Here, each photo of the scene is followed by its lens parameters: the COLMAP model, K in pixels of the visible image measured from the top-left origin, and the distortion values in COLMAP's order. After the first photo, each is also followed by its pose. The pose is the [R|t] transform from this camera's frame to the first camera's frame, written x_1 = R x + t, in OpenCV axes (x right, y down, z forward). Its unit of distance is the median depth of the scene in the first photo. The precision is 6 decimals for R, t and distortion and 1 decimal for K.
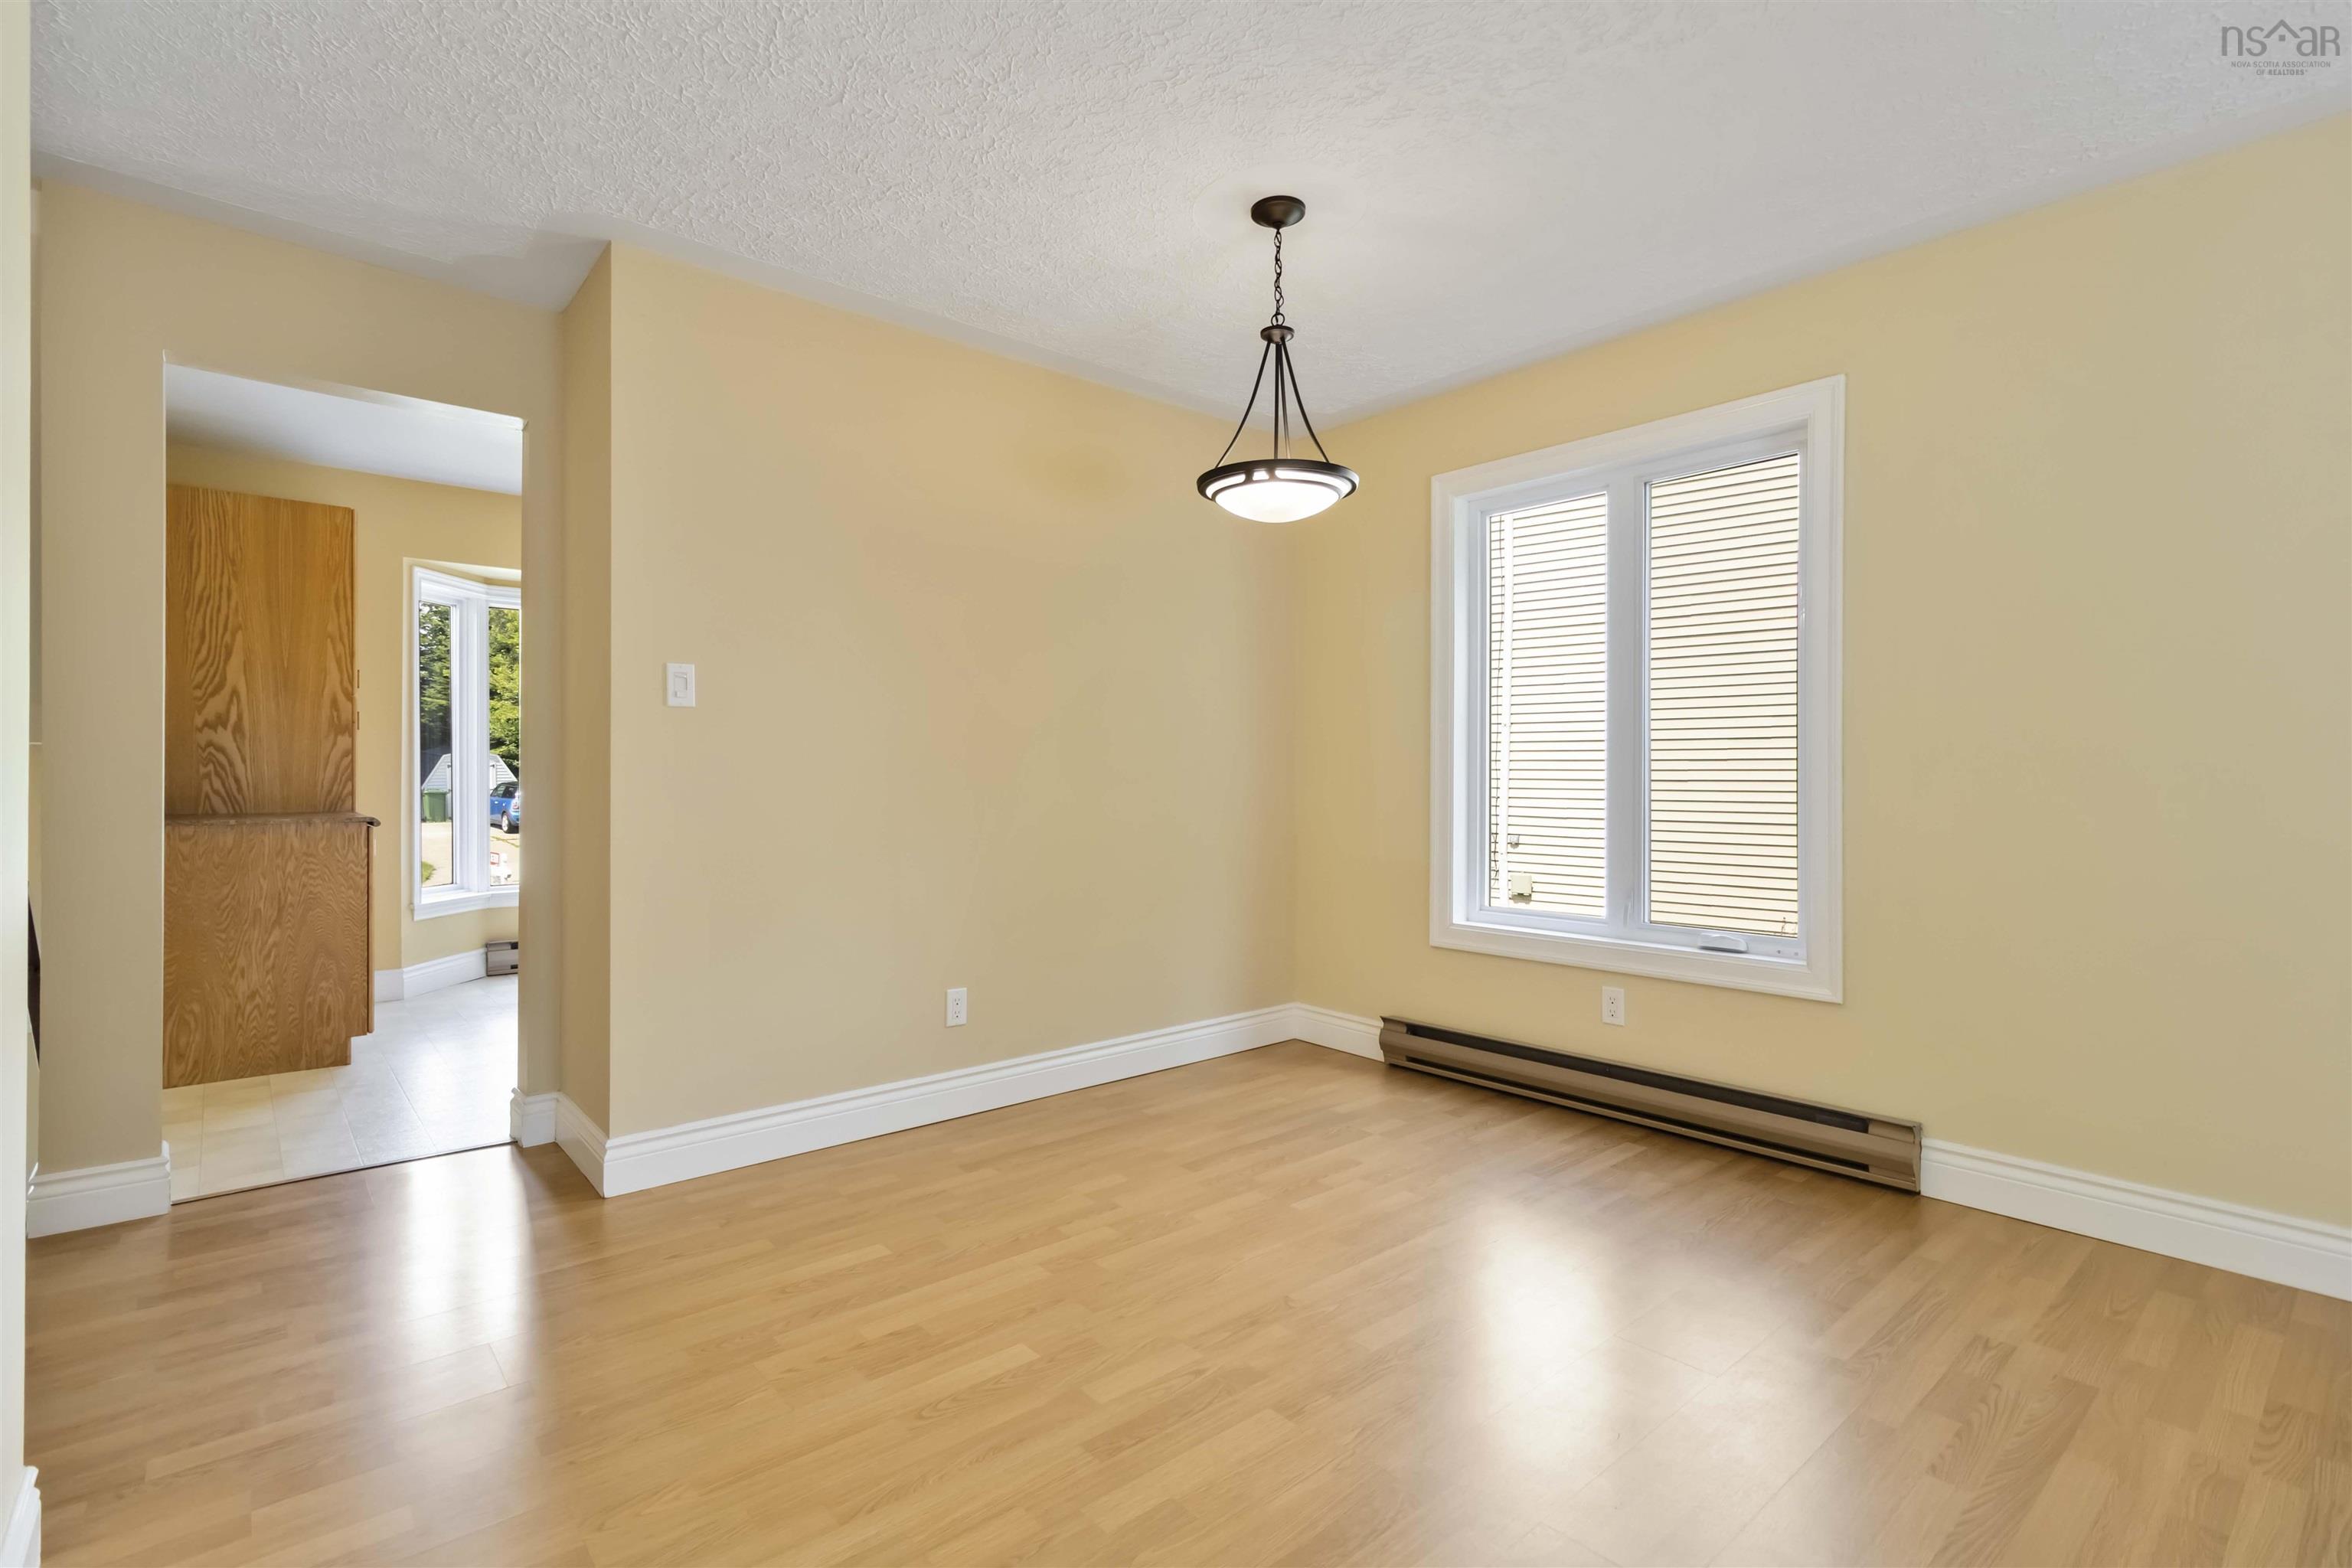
lens RADIAL K [[1092.3, 0, 1161.7], [0, 1092.3, 777.7], [0, 0, 1]] dist [0.002337, -0.000556]
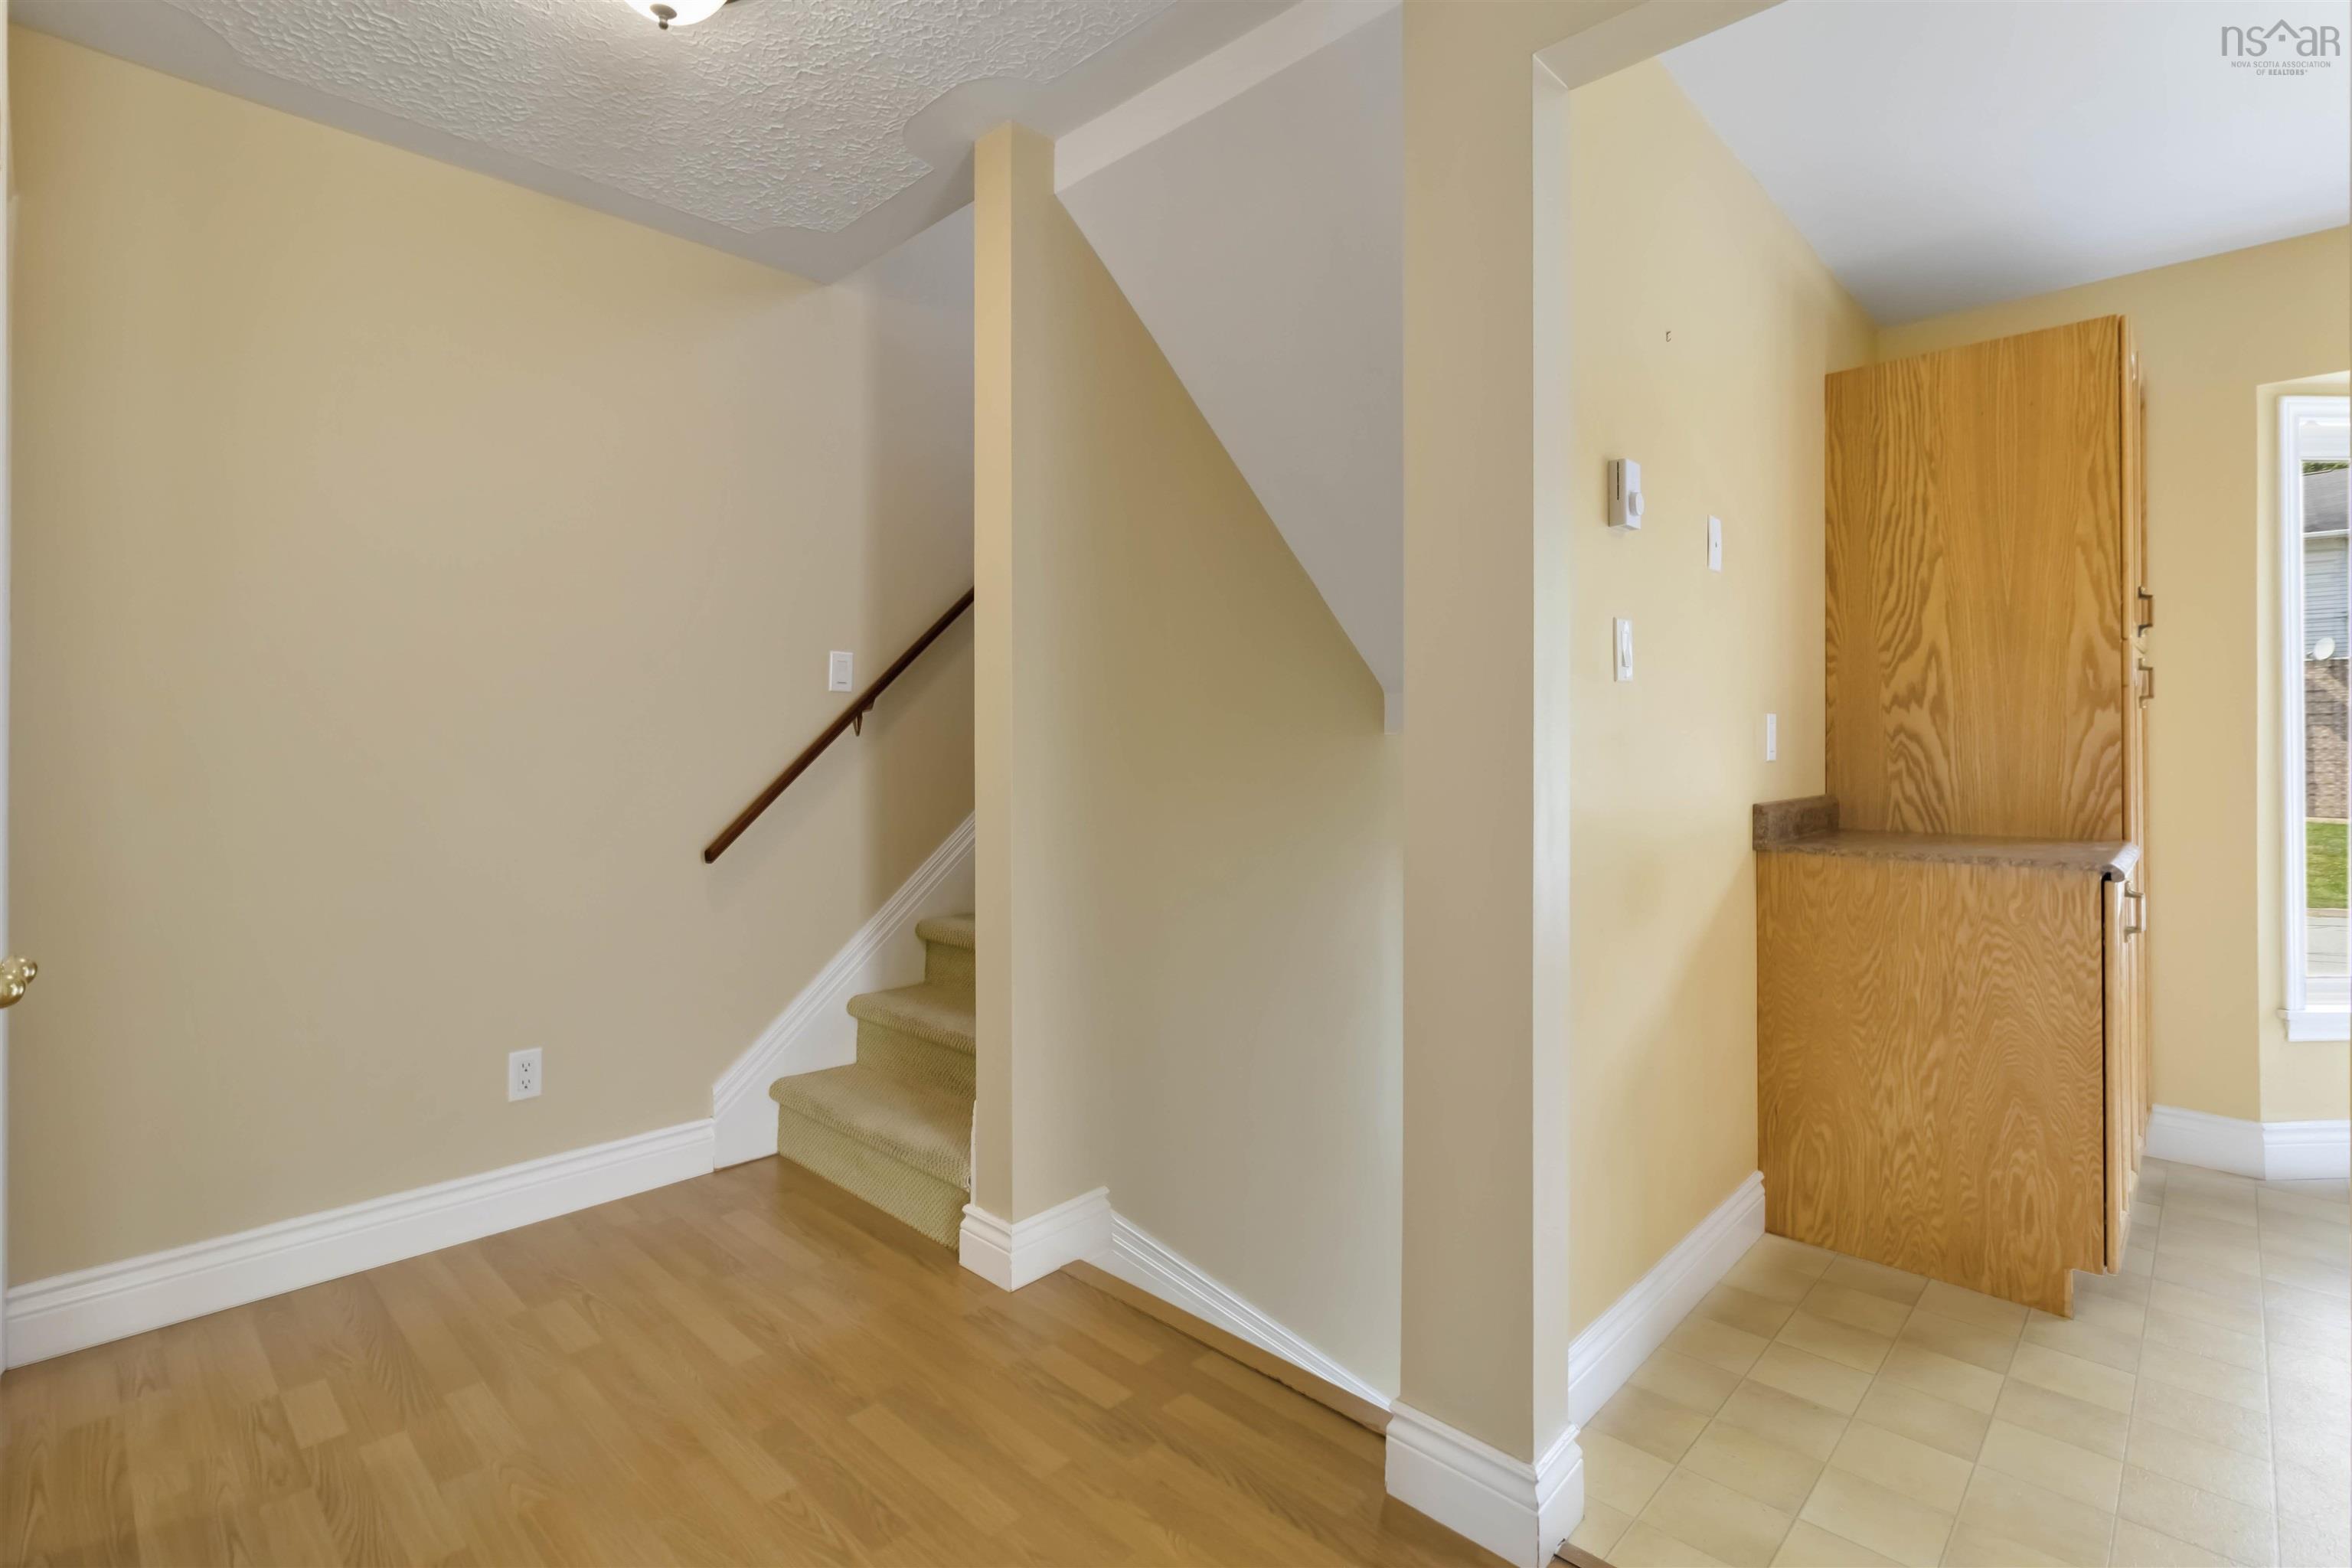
lens RADIAL K [[1092.3, 0, 1182.9], [0, 1092.3, 737.1], [0, 0, 1]] dist [0.002337, -0.000556]
pose [[0.096072, -0.013765, -0.995279, -0.231123], [-0.005244, 0.999883, -0.014335, -0.013919], [0.995361, 0.006596, 0.095988, 0.485353]]
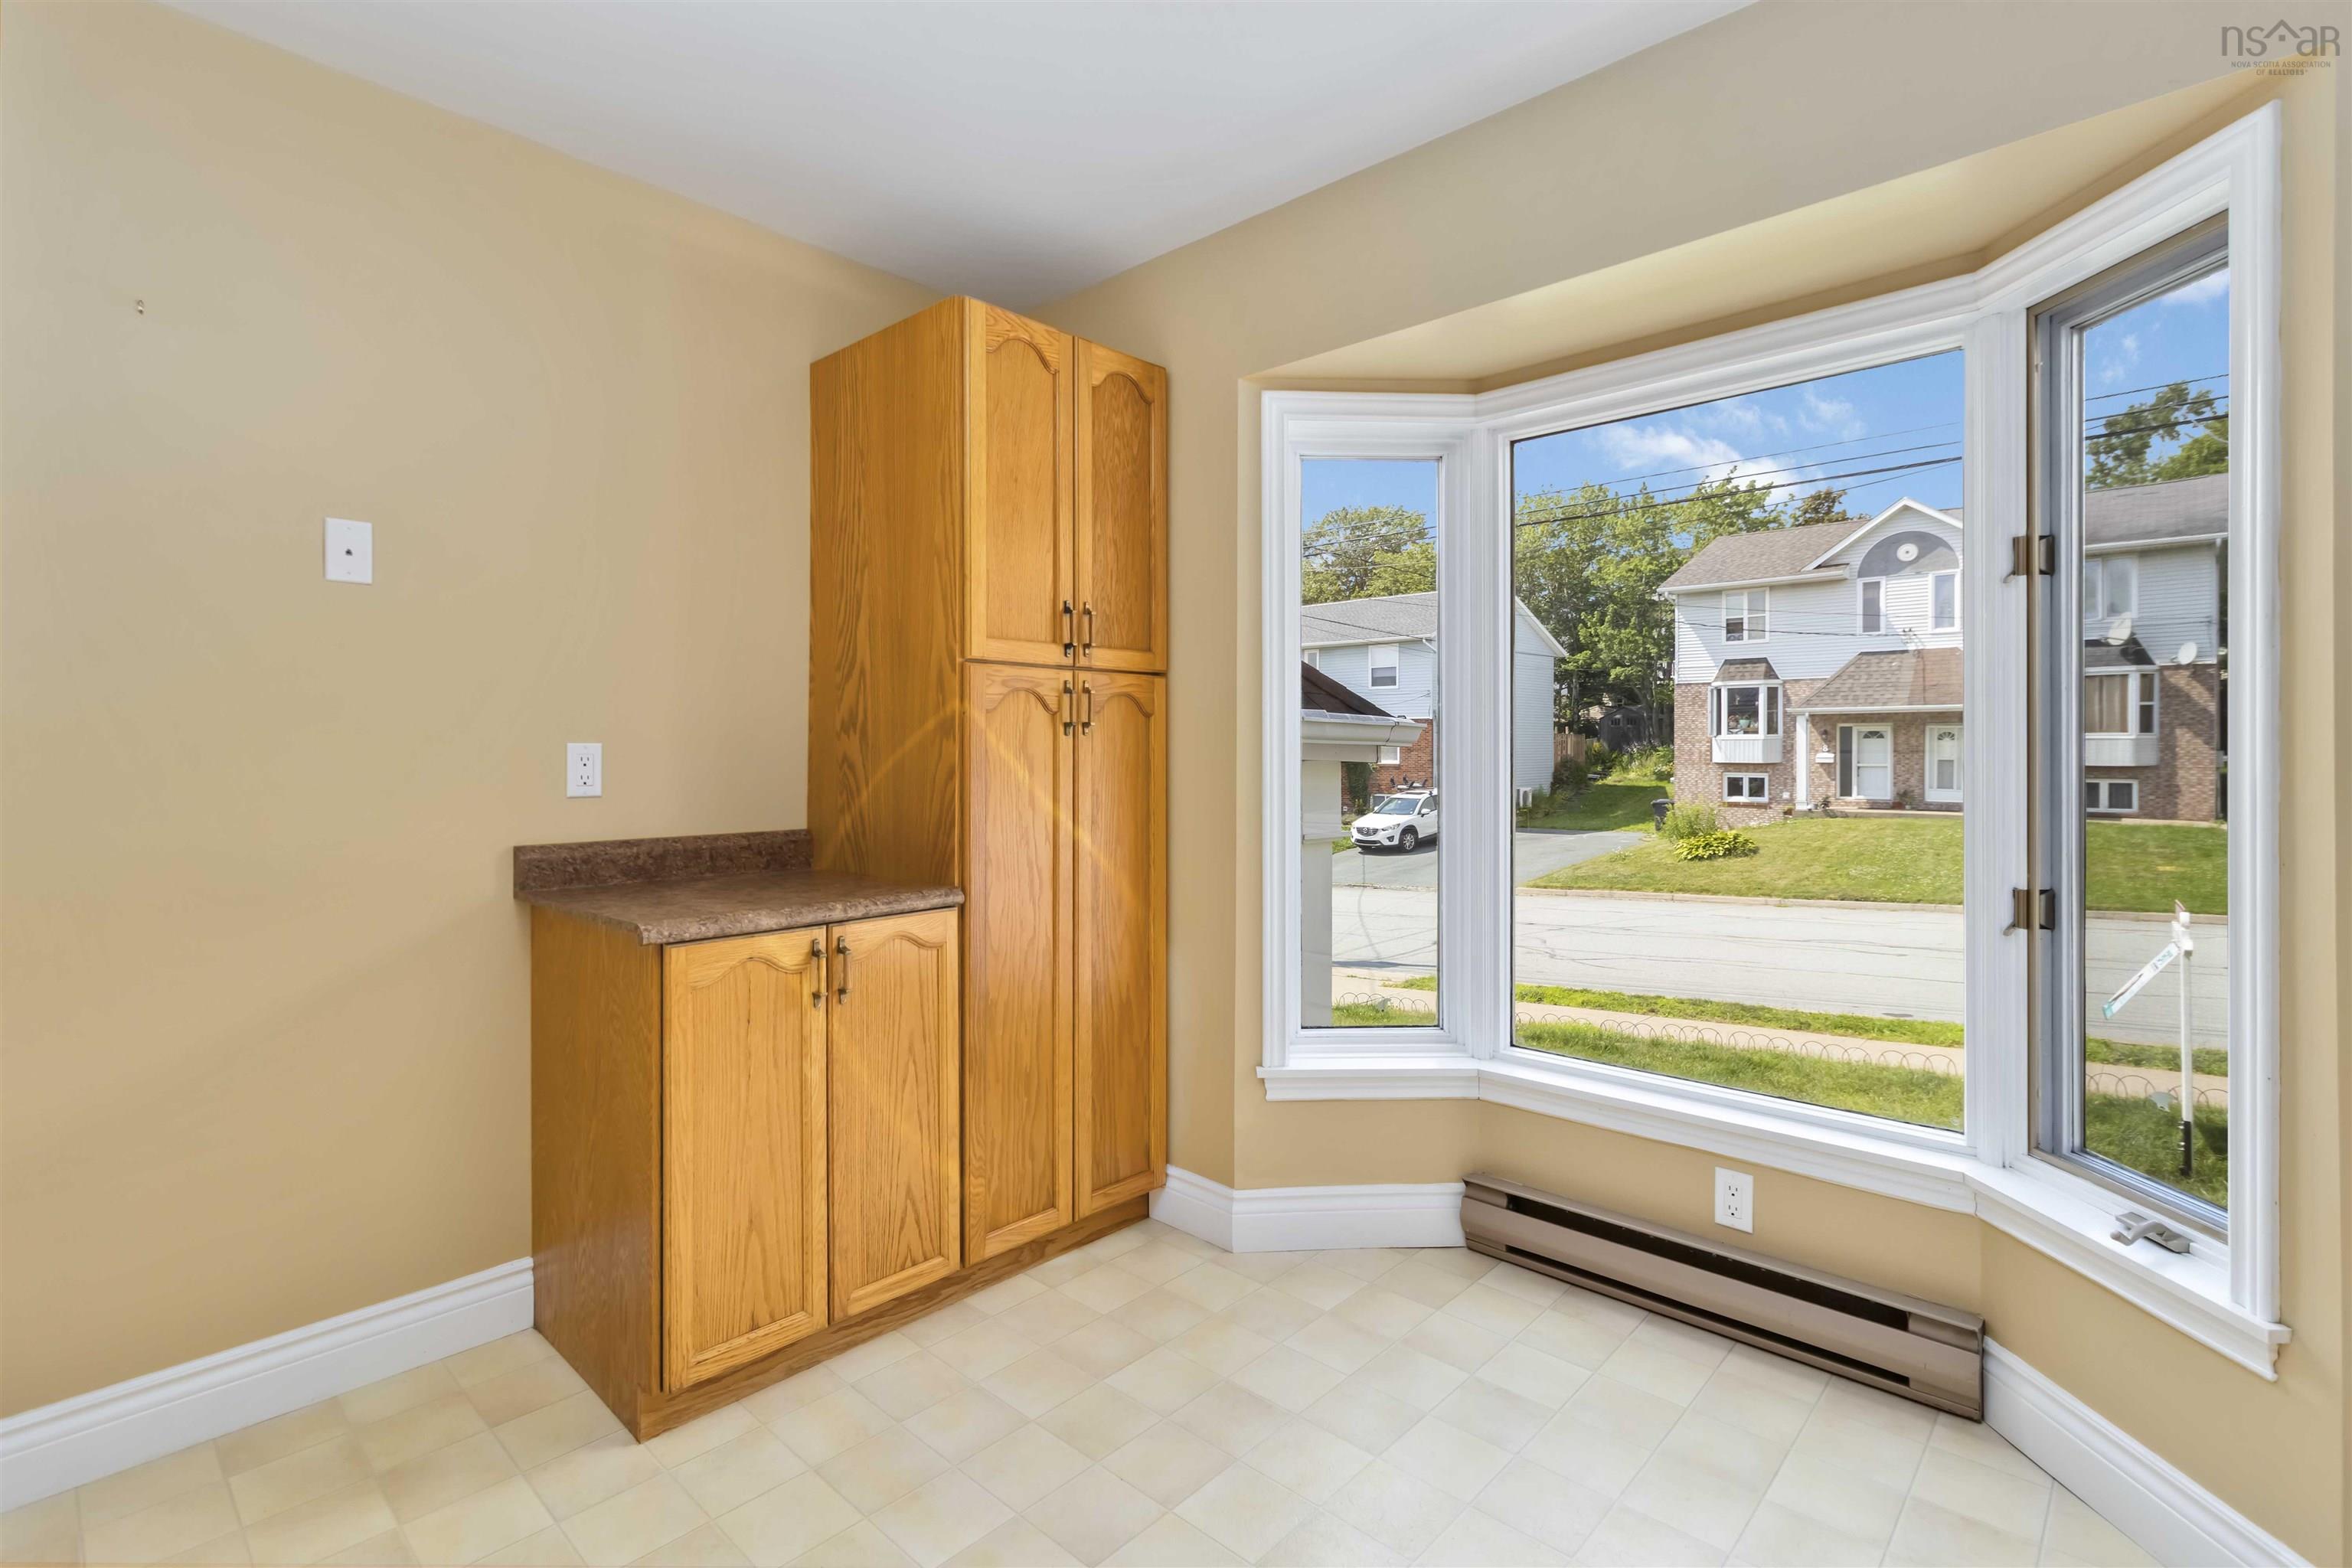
lens RADIAL K [[1092.3, 0, 1151.6], [0, 1092.3, 766.5], [0, 0, 1]] dist [0.002337, -0.000556]
pose [[0.104974, 0.002933, -0.994471, -0.236699], [-0.003548, 0.999990, 0.002575, -0.028680], [0.994469, 0.003258, 0.104984, 1.104144]]
